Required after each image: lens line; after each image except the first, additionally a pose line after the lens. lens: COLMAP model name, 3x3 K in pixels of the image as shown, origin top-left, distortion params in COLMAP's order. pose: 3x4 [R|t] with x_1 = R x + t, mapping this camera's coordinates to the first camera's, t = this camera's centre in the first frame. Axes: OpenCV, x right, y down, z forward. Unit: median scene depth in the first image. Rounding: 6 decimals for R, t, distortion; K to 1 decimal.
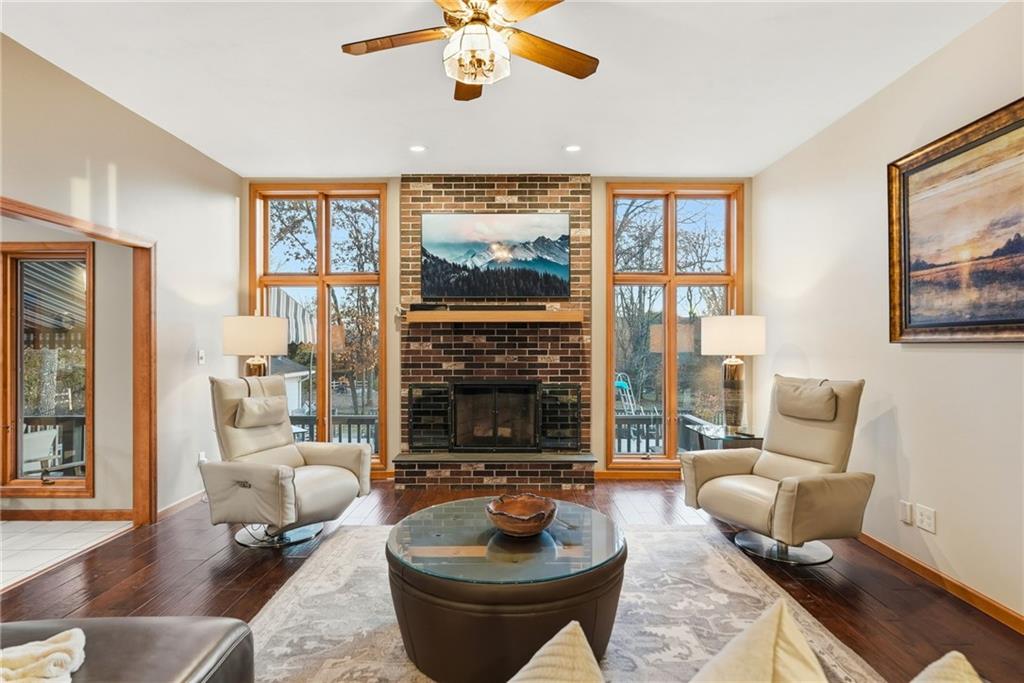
lens RADIAL K [[515.9, 0, 512.0], [0, 515.9, 341.5], [0, 0, 1]] dist [-0.001083, 0.000311]
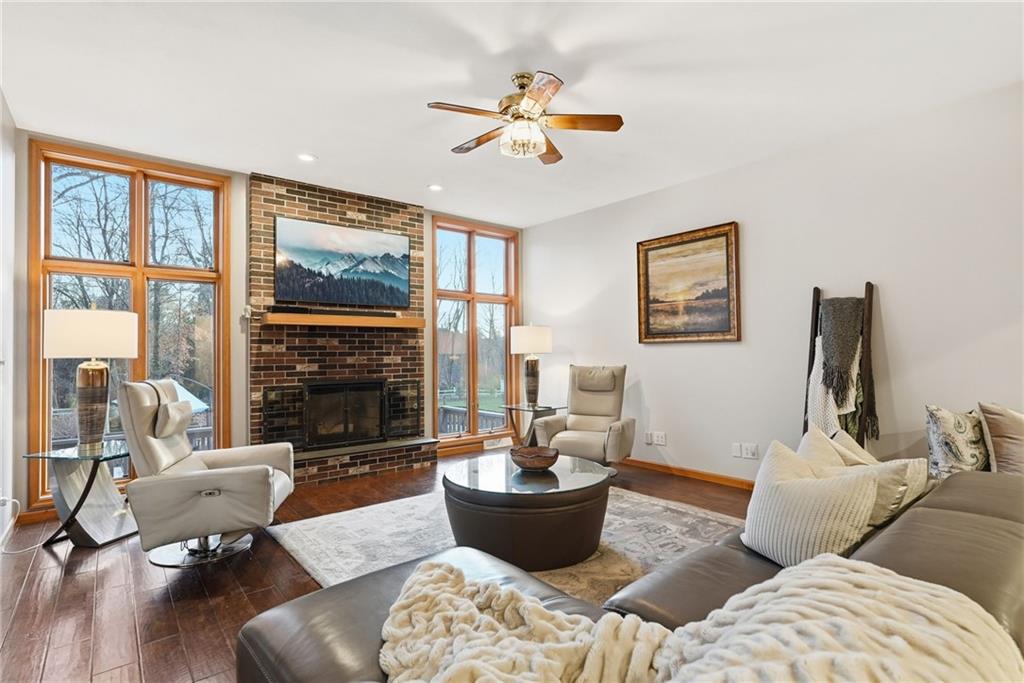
lens RADIAL K [[486.4, 0, 512.0], [0, 486.4, 341.5], [0, 0, 1]] dist [-0.000363, 0.000493]
pose [[0.780904, 0.006736, 0.624615, -0.403101], [0.005044, 0.999841, -0.017089, 0.013822], [-0.624631, 0.016496, 0.780746, -0.018621]]
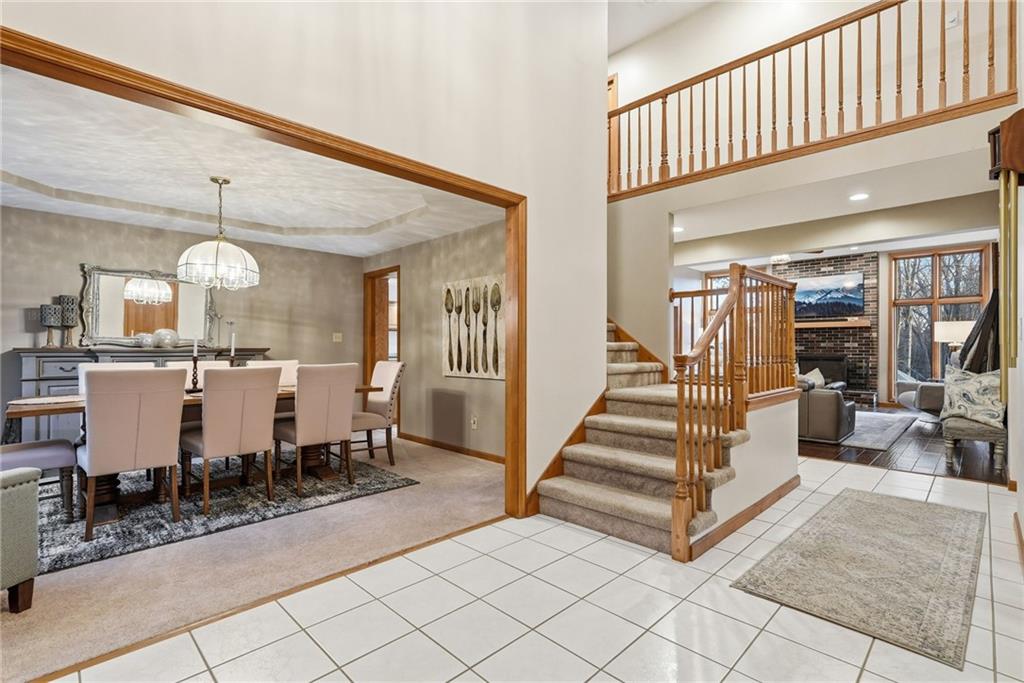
lens RADIAL K [[486.4, 0, 512.0], [0, 486.4, 341.5], [0, 0, 1]] dist [-0.000363, 0.000493]
pose [[0.717377, -0.003115, -0.696678, 0.453252], [0.000952, 0.999993, -0.003491, 0.026676], [0.696684, 0.001841, 0.717375, -1.332689]]
